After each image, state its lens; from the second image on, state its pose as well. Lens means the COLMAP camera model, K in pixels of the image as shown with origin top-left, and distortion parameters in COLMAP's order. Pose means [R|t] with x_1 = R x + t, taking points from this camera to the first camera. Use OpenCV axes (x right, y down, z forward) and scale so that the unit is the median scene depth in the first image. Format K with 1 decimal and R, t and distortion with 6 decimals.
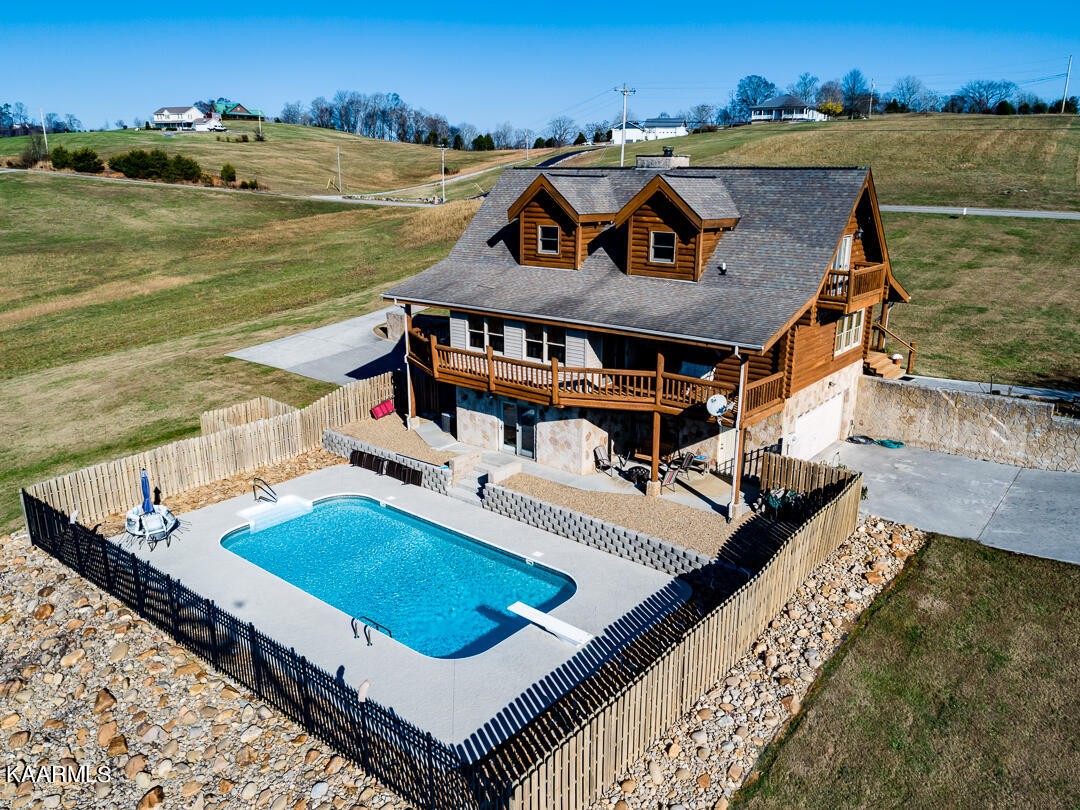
lens RADIAL K [[809.5, 0, 546.3], [0, 809.5, 403.9], [0, 0, 1]] dist [-0.025418, 0.008576]
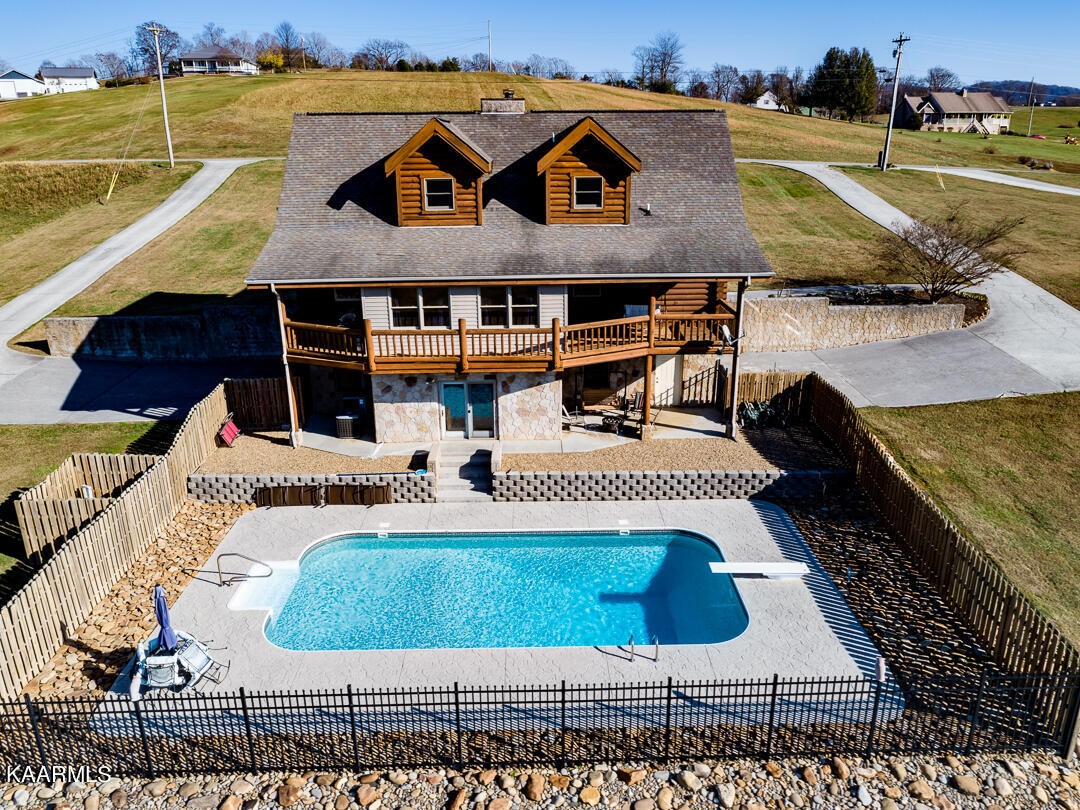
lens RADIAL K [[809.5, 0, 546.3], [0, 809.5, 403.9], [0, 0, 1]] dist [-0.025418, 0.008576]
pose [[0.763469, -0.216688, 0.608409, -0.515264], [0.186873, 0.975857, 0.113057, -0.060476], [-0.618218, 0.027380, 0.785530, 0.253675]]
